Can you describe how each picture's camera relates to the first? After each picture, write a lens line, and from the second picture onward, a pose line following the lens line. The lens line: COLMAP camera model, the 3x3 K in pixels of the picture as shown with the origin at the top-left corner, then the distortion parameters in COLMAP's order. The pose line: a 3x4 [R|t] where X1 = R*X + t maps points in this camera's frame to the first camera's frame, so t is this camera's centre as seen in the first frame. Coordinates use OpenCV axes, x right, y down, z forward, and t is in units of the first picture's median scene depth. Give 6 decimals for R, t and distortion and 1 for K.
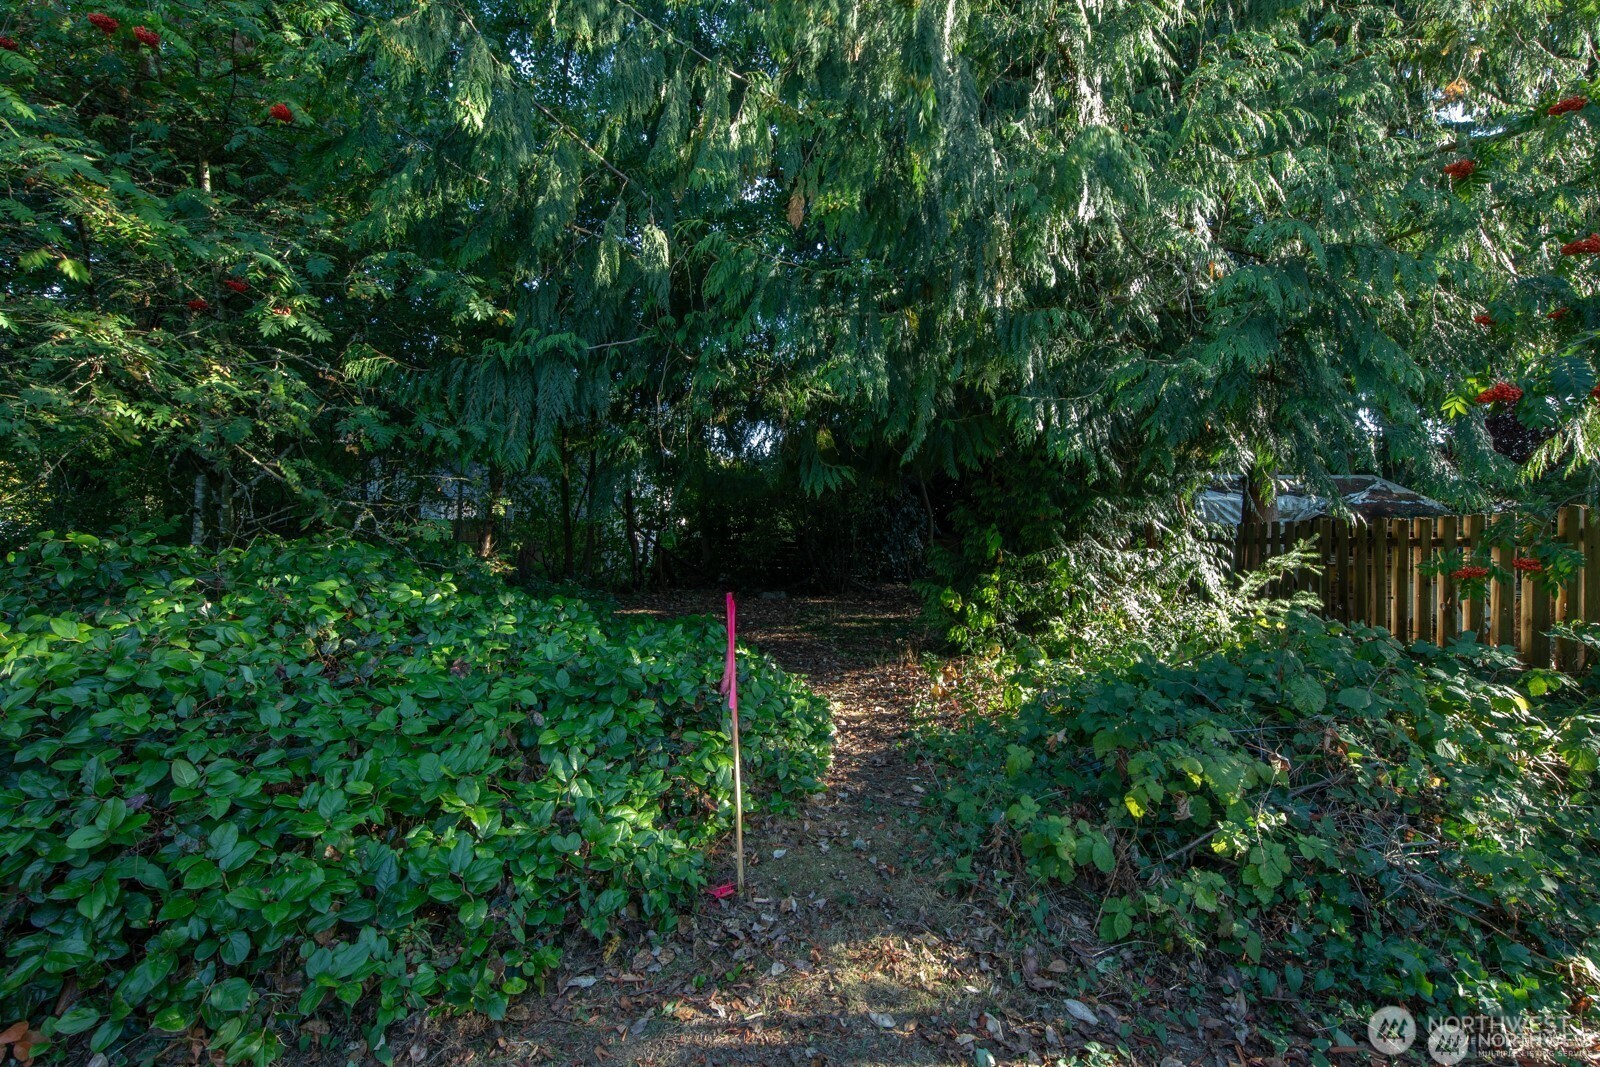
lens RADIAL K [[708.9, 0, 799.2], [0, 708.9, 531.9], [0, 0, 1]] dist [-0.000265, 0.000494]
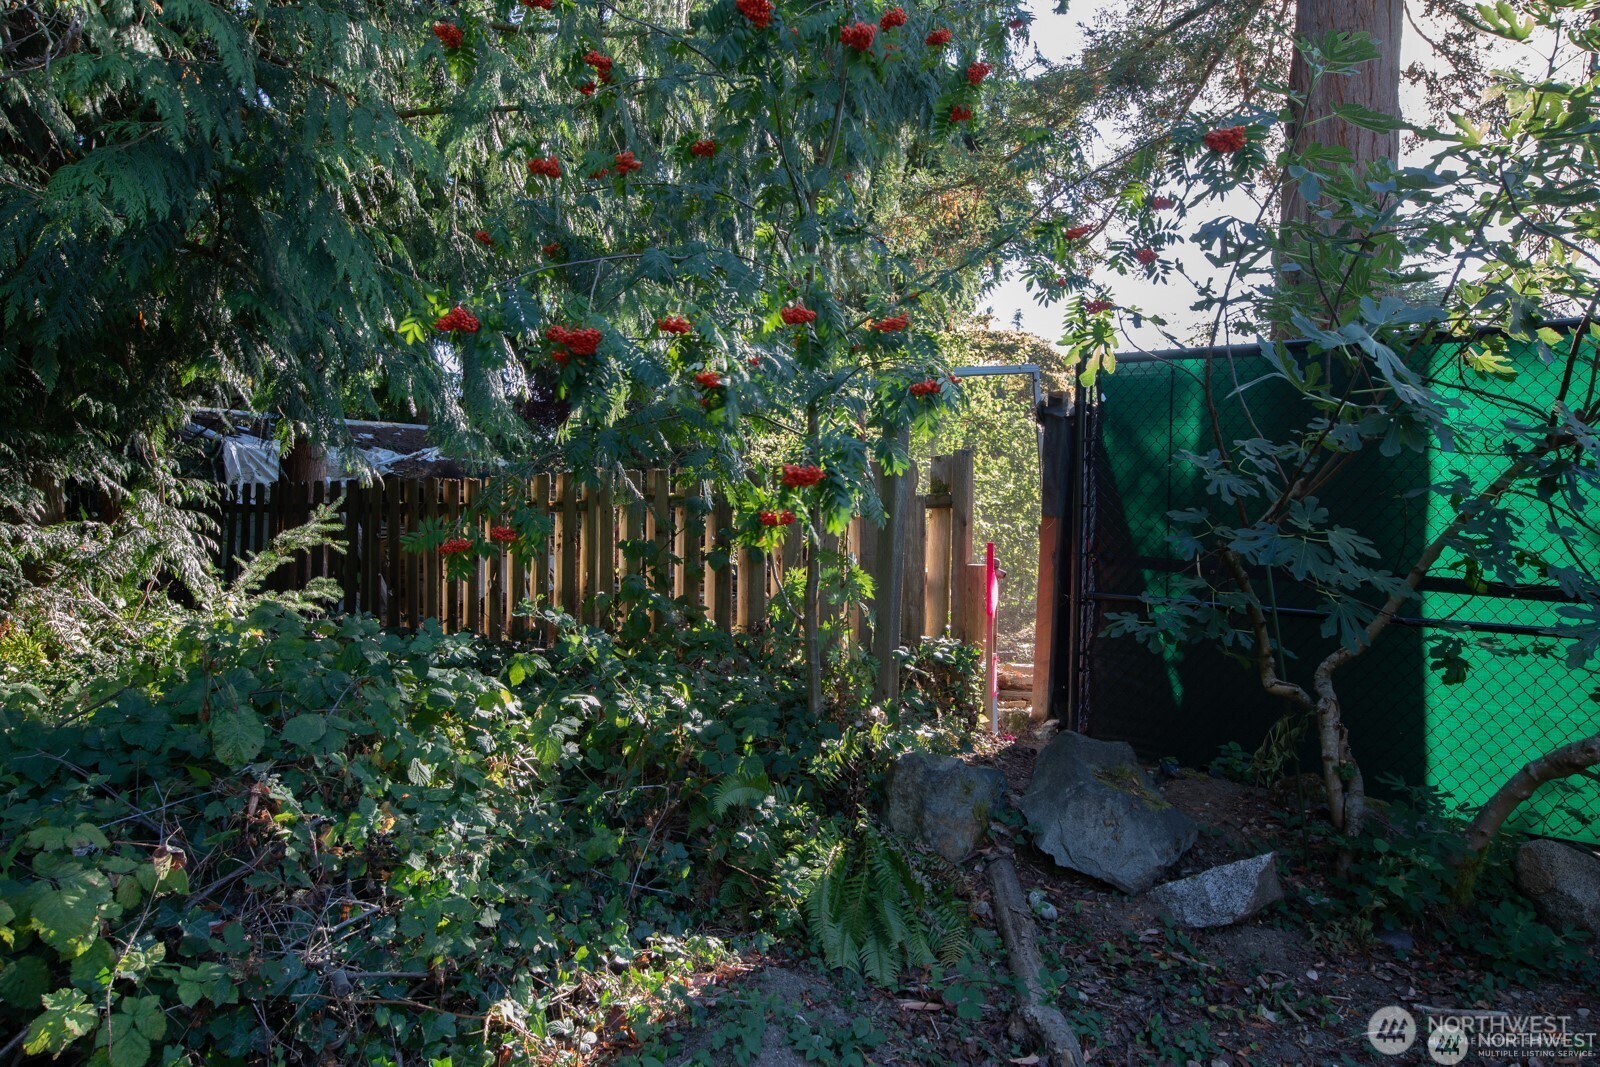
lens RADIAL K [[1085.6, 0, 799.1], [0, 1085.6, 532.4], [0, 0, 1]] dist [0.004159, 0.001077]
pose [[0.533796, -0.025100, 0.845240, 0.117935], [-0.003942, 0.999475, 0.032169, 0.003656], [-0.845604, -0.020504, 0.533417, 0.018321]]
